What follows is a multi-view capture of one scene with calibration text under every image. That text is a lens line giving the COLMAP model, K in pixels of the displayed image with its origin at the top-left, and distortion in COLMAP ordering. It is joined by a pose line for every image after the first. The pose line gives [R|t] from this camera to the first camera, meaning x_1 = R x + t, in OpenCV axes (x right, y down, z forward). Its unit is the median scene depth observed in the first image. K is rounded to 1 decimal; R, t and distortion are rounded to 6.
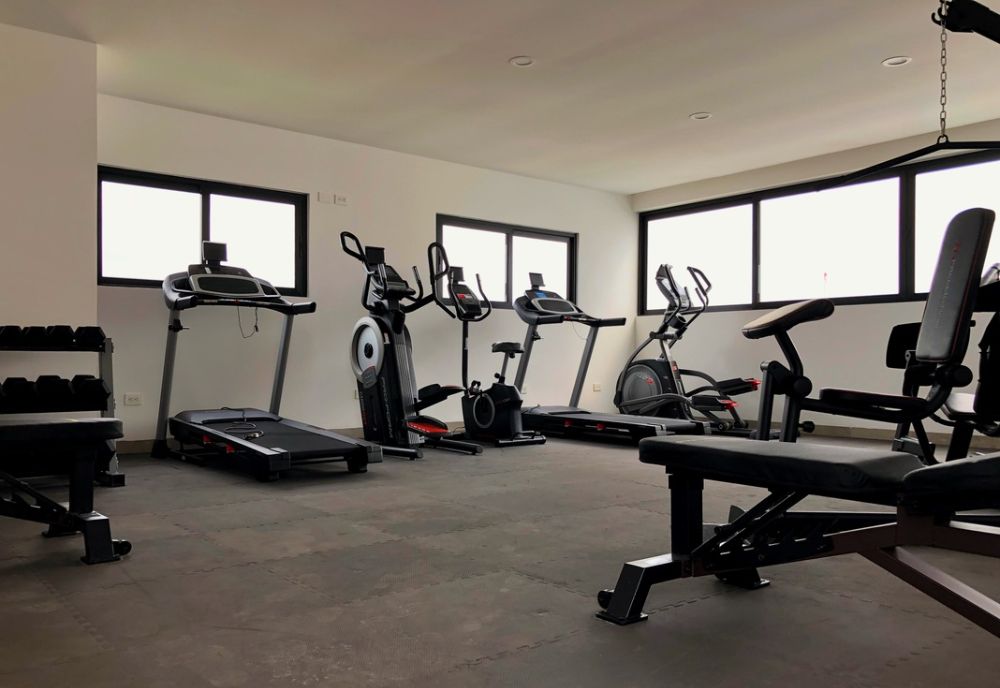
lens RADIAL K [[793.4, 0, 500.0], [0, 793.4, 344.0], [0, 0, 1]] dist [-0.047389, -0.003871]
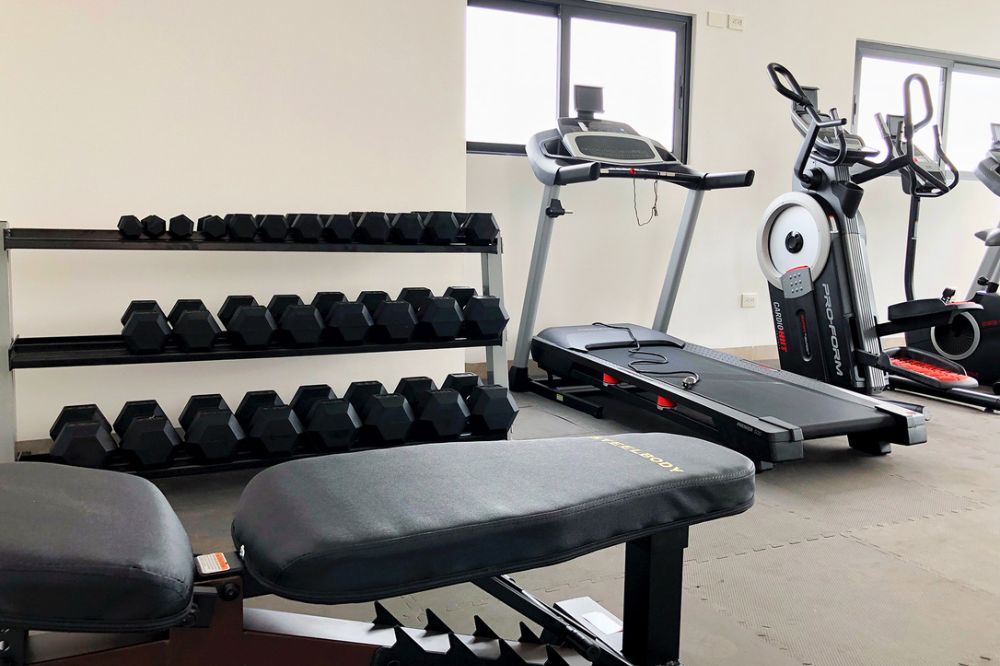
lens RADIAL K [[923.7, 0, 500.0], [0, 923.7, 333.0], [0, 0, 1]] dist [-0.007157, -0.005138]
pose [[0.945512, 0.040163, -0.323100, -0.157105], [-0.001787, 0.992988, 0.118202, -0.008388], [0.325582, -0.111184, 0.938954, 0.178613]]
